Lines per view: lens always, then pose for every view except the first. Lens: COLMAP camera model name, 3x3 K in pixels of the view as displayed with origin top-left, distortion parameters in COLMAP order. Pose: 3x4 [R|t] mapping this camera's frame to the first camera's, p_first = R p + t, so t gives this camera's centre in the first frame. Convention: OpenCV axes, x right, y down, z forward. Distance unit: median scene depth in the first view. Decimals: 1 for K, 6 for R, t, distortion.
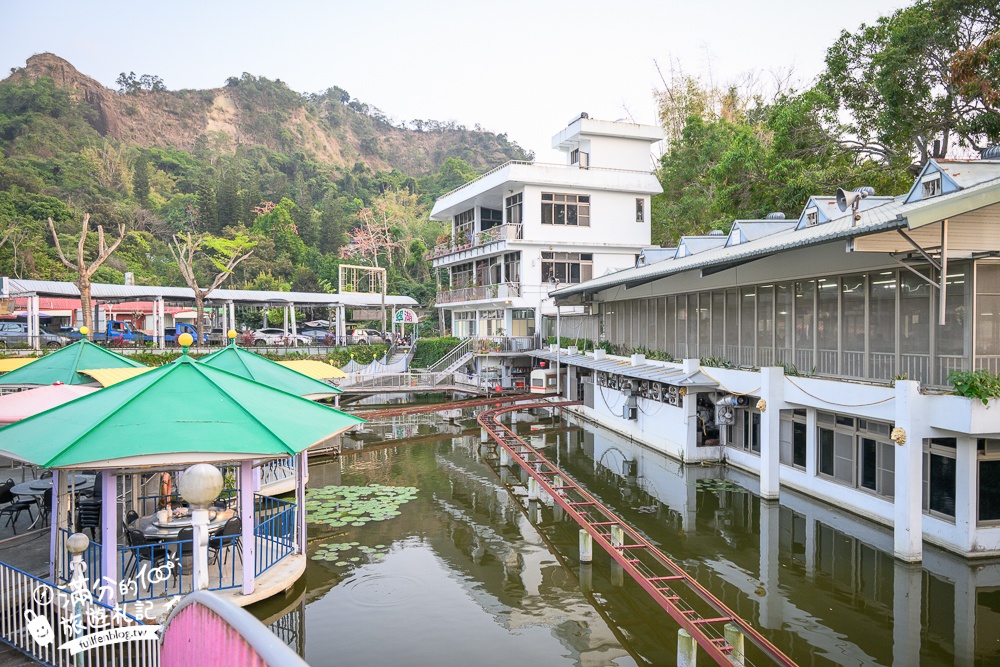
lens RADIAL K [[681.5, 0, 509.9], [0, 681.5, 336.8], [0, 0, 1]] dist [0.002290, -0.000750]
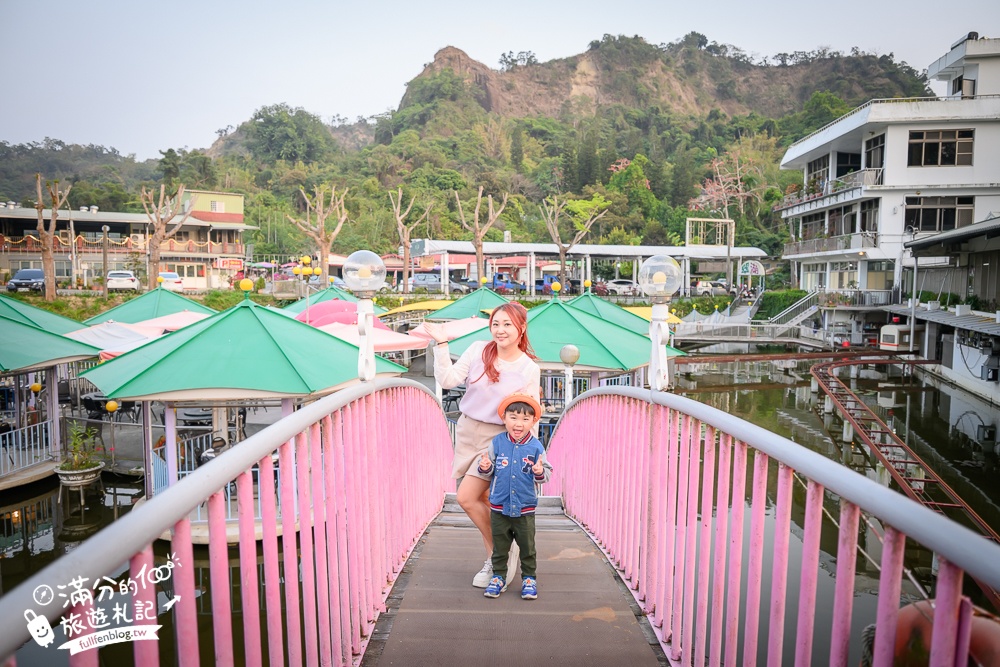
lens RADIAL K [[680.6, 0, 500.0], [0, 680.6, 333.5], [0, 0, 1]] dist [-0.001082, -0.001490]
pose [[0.869609, 0.044561, -0.491725, 0.018814], [-0.012306, 0.997566, 0.068638, 0.000922], [0.493587, -0.053637, 0.868041, -0.045053]]
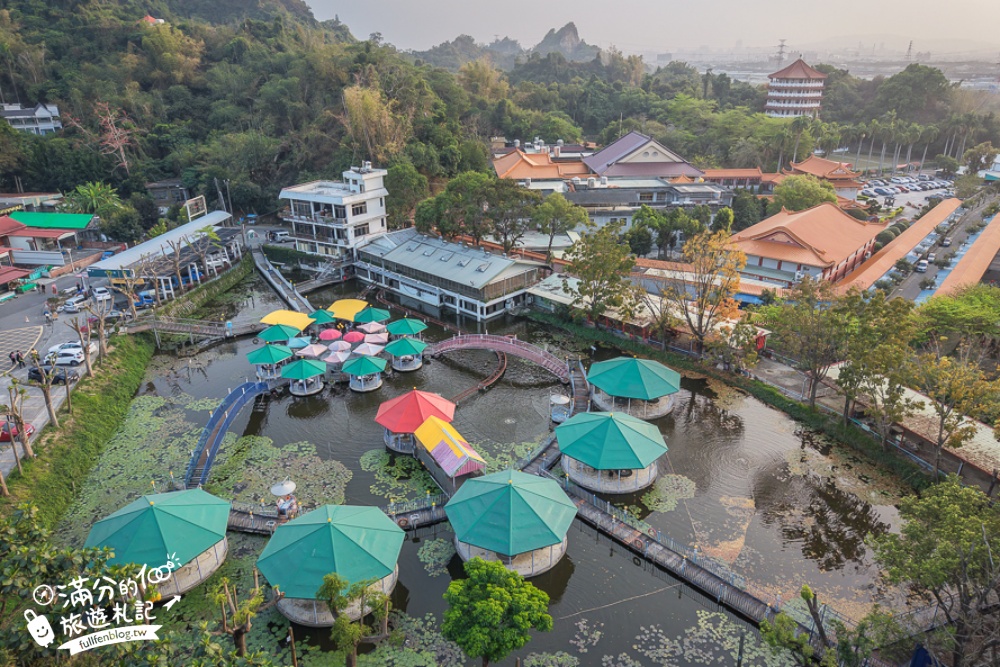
lens RADIAL K [[696.9, 0, 500.0], [0, 696.9, 333.5], [0, 0, 1]] dist [-0.051022, -0.001727]
pose [[0.816248, -0.212559, 0.537176, -0.668896], [0.007411, 0.933626, 0.358172, -0.452711], [-0.577654, -0.288376, 0.763646, -0.998781]]
